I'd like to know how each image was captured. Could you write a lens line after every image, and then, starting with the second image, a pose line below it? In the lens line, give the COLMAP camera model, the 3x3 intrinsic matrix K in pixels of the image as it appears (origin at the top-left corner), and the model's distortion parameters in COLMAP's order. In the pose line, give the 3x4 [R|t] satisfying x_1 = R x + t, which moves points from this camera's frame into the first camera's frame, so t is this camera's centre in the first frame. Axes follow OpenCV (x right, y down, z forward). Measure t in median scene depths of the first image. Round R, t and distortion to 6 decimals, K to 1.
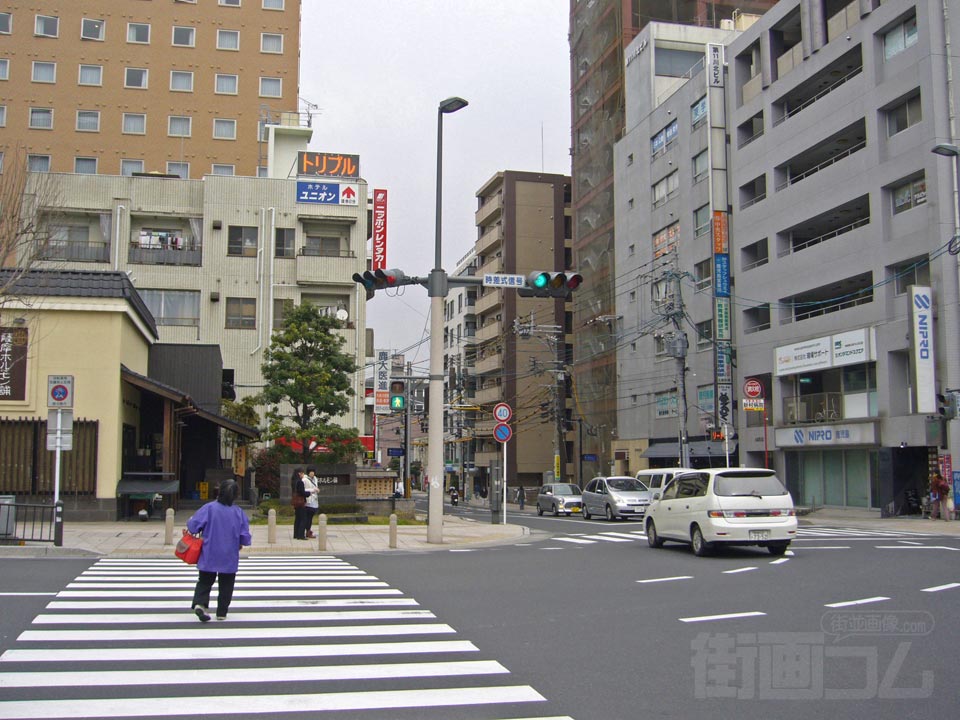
lens RADIAL K [[1030.7, 0, 480.3], [0, 1030.7, 358.3], [0, 0, 1]] dist [-0.061940, 0.000000]
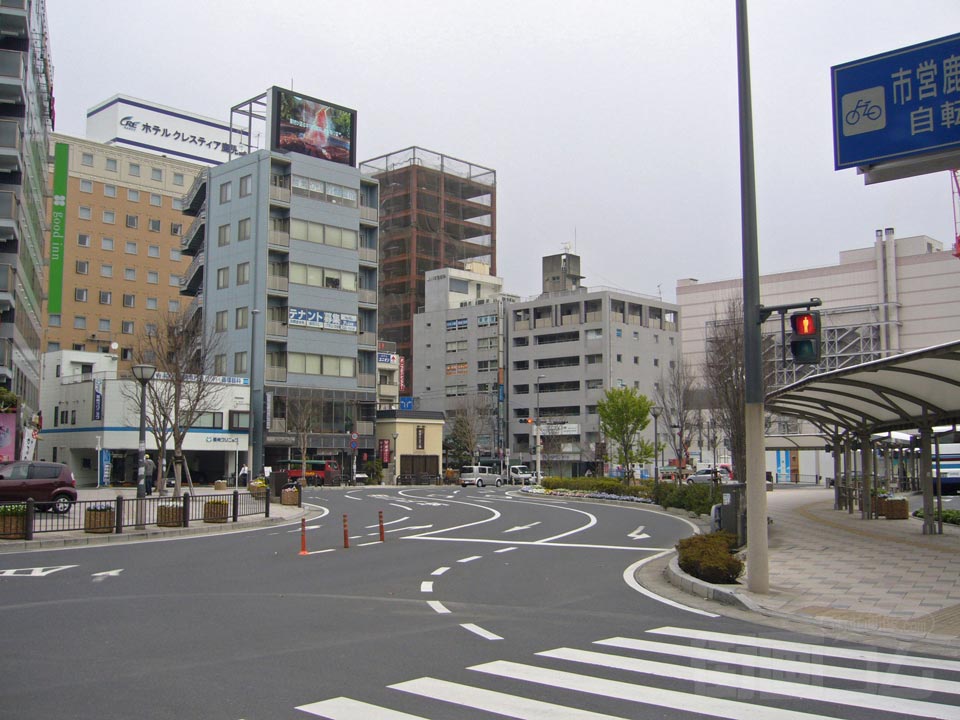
lens RADIAL K [[1030.7, 0, 479.8], [0, 1030.7, 359.8], [0, 0, 1]] dist [-0.061940, 0.000000]
pose [[0.829005, 0.054994, 0.556531, -1.616426], [-0.054817, 0.998352, -0.016998, -0.152597], [-0.556549, -0.016415, 0.830653, -1.439960]]
